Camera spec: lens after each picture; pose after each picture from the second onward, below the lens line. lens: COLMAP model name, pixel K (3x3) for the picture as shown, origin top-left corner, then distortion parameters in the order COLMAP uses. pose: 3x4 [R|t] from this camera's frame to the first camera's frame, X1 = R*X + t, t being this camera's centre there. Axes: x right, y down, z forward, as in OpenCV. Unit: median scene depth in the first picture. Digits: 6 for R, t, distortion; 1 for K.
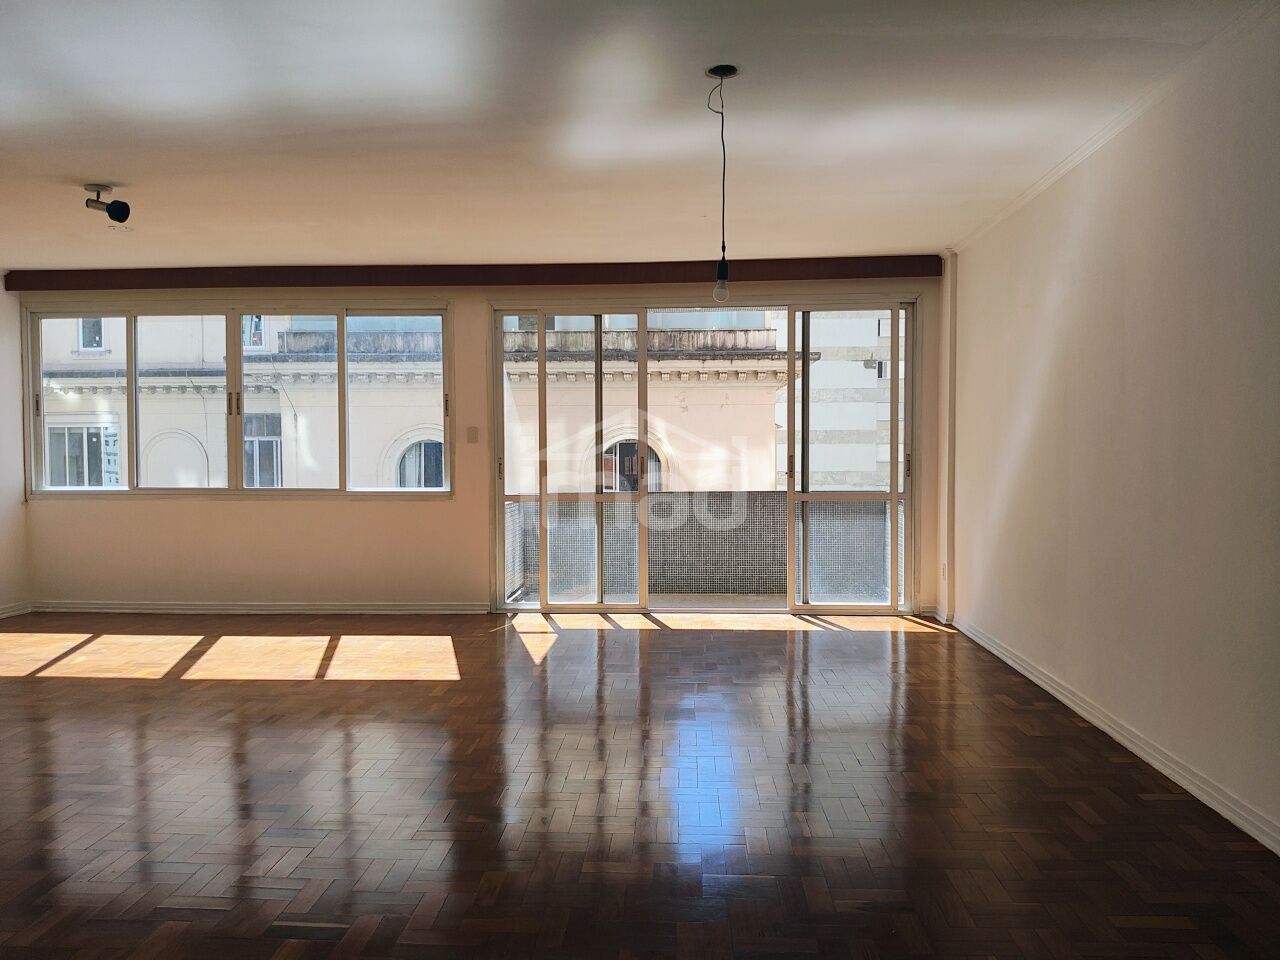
lens RADIAL K [[949.2, 0, 645.0], [0, 949.2, 470.7], [0, 0, 1]] dist [0.132008, -0.281199]
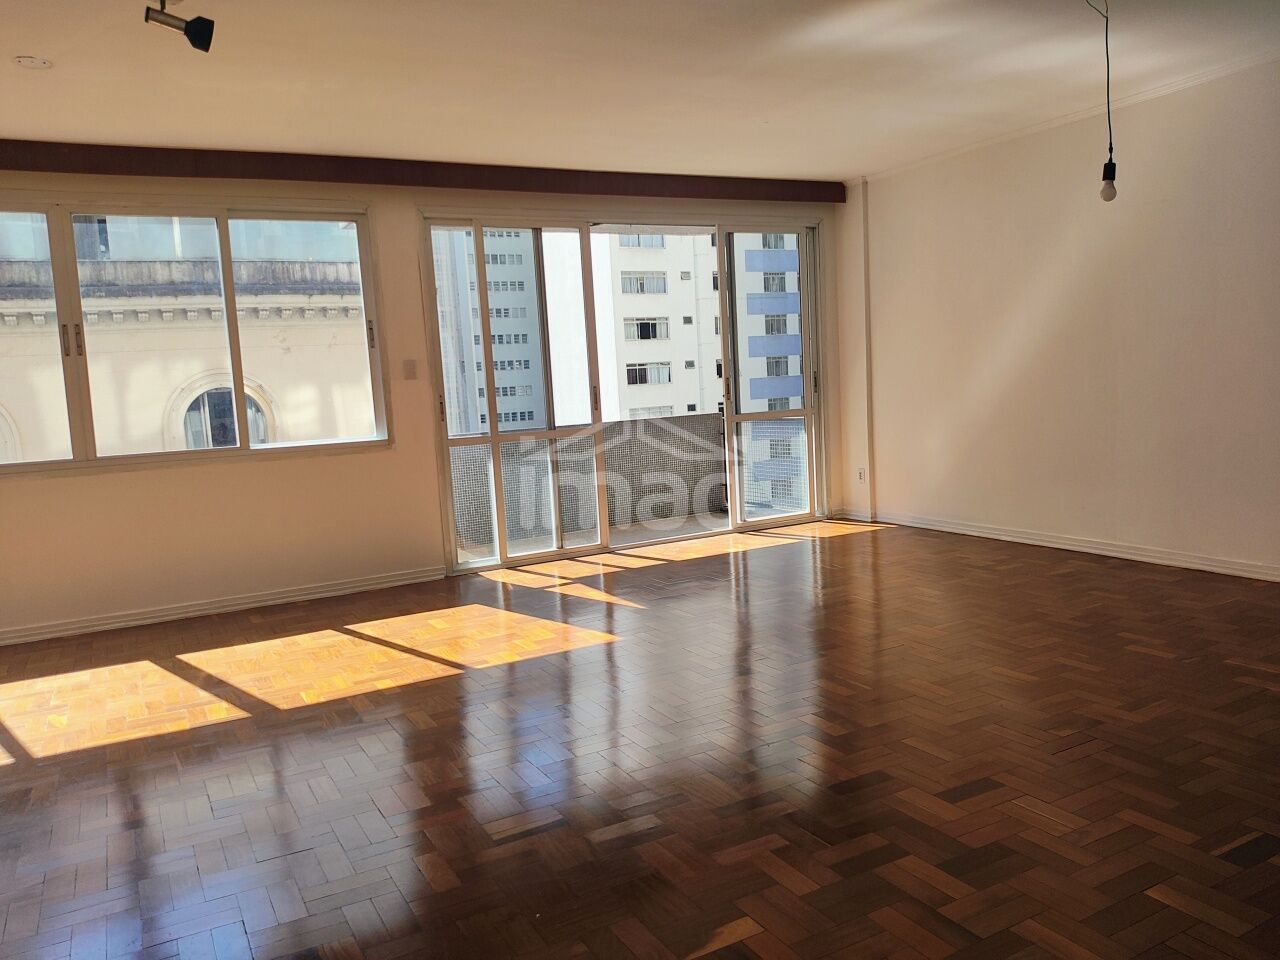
lens RADIAL K [[958.9, 0, 640.0], [0, 958.9, 480.0], [0, 0, 1]] dist [0.065702, -0.126110]
pose [[0.851600, -0.099576, 0.514647, -0.448526], [0.065427, 0.994305, 0.084119, 0.000623], [-0.520092, -0.037964, 0.853266, 0.174338]]
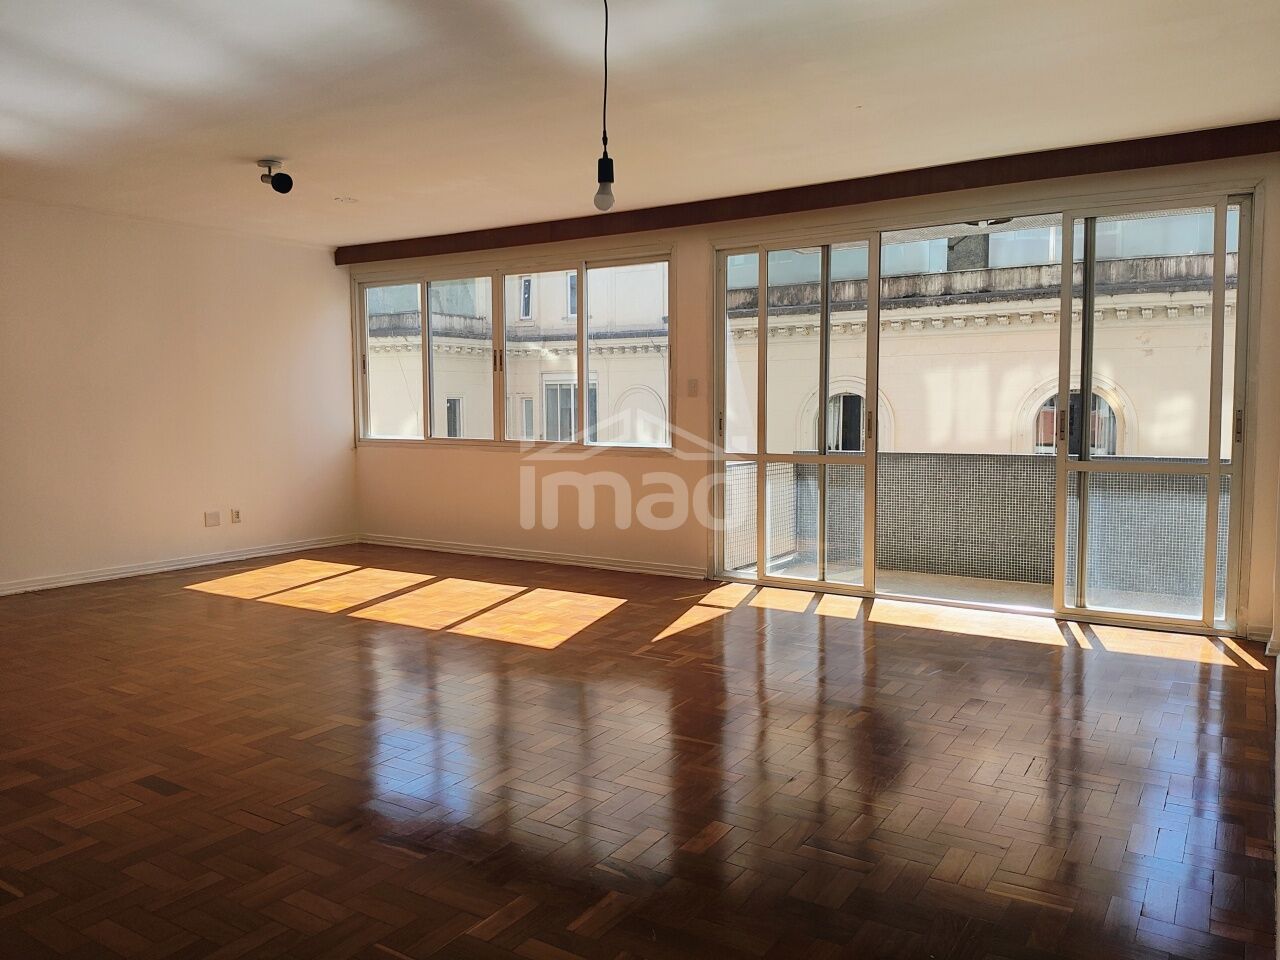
lens RADIAL K [[949.2, 0, 645.0], [0, 949.2, 470.7], [0, 0, 1]] dist [0.132008, -0.281199]
pose [[0.867116, 0.035555, -0.496836, 0.242248], [-0.011112, 0.998582, 0.052067, -0.004856], [0.497983, -0.039627, 0.866281, 0.165979]]
